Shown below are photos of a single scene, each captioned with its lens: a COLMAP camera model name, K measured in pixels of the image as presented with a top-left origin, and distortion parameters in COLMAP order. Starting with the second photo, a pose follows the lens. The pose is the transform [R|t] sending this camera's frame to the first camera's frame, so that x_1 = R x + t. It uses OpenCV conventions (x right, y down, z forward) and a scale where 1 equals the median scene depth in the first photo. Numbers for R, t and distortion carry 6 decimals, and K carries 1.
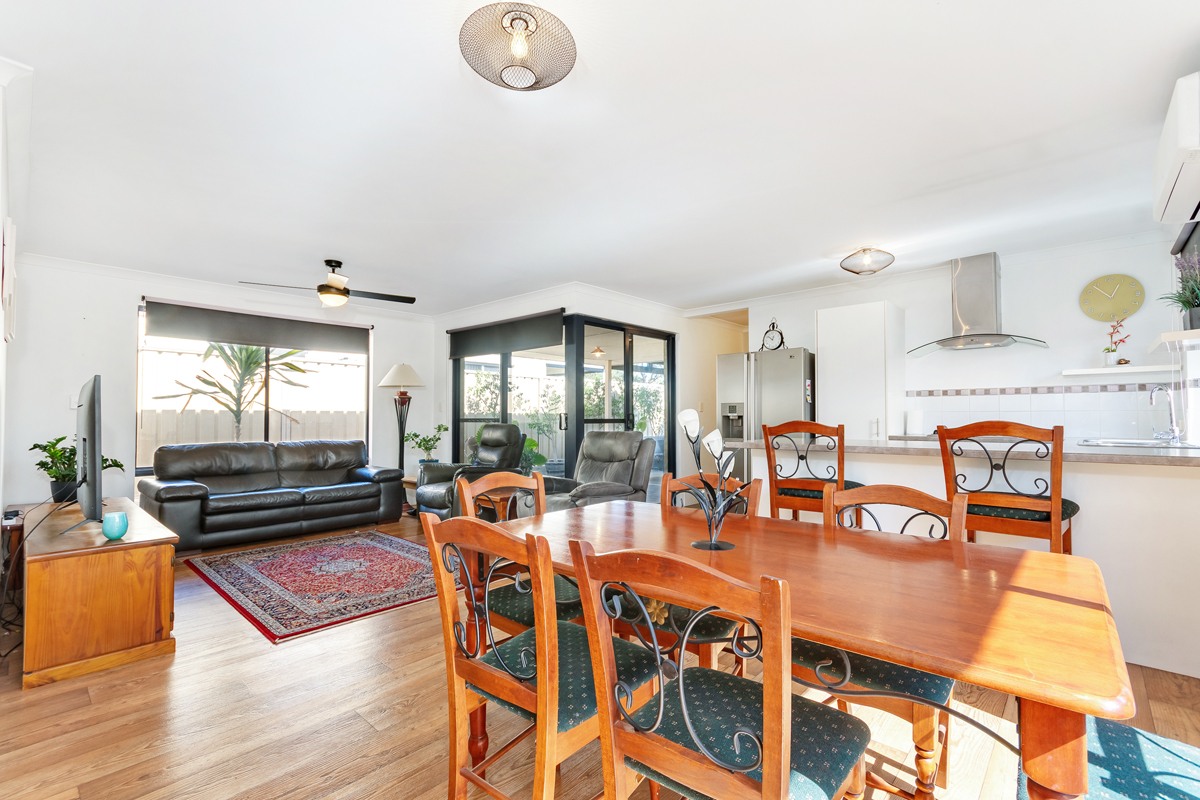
lens RADIAL K [[532.0, 0, 599.1], [0, 532.0, 418.2], [0, 0, 1]] dist [0.002478, 0.000087]
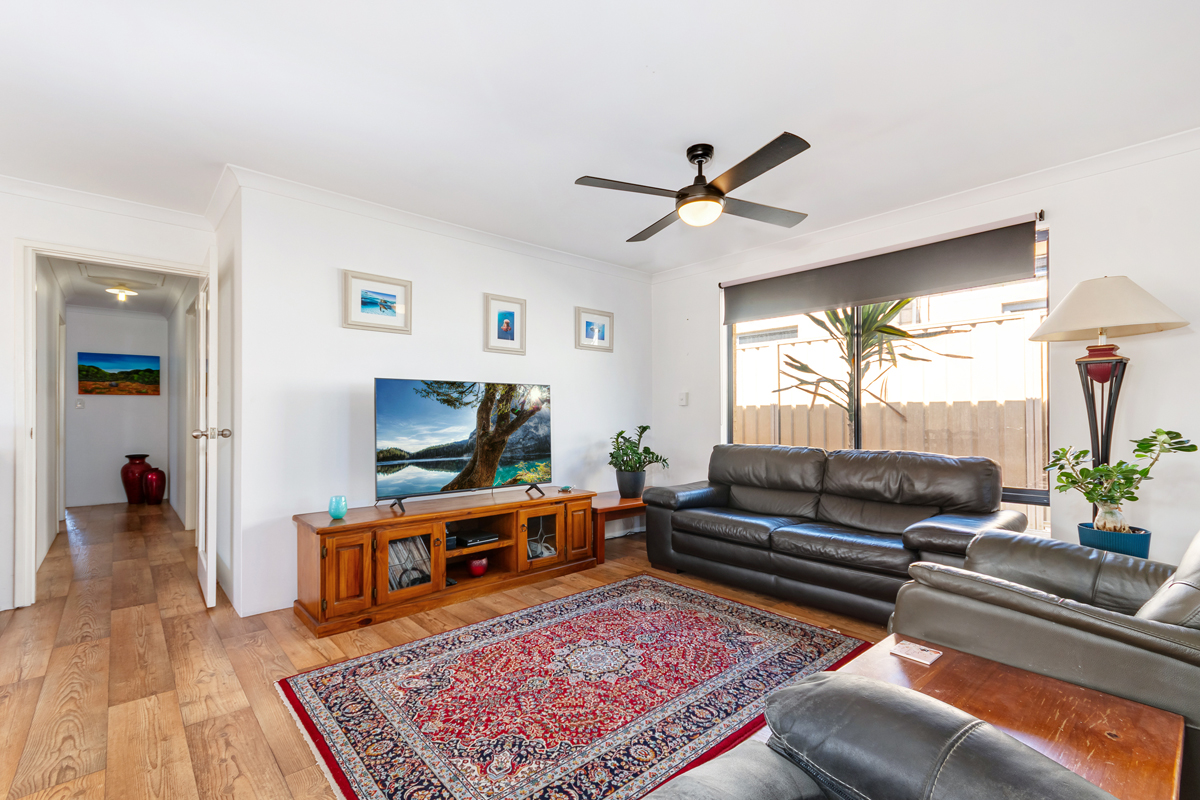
lens RADIAL K [[532.0, 0, 599.1], [0, 532.0, 418.2], [0, 0, 1]] dist [0.002478, 0.000087]
pose [[-0.096881, 0.006618, -0.995274, 0.081255], [0.000929, 0.999978, 0.006559, 0.000928], [0.995296, -0.000289, -0.096885, 0.753679]]
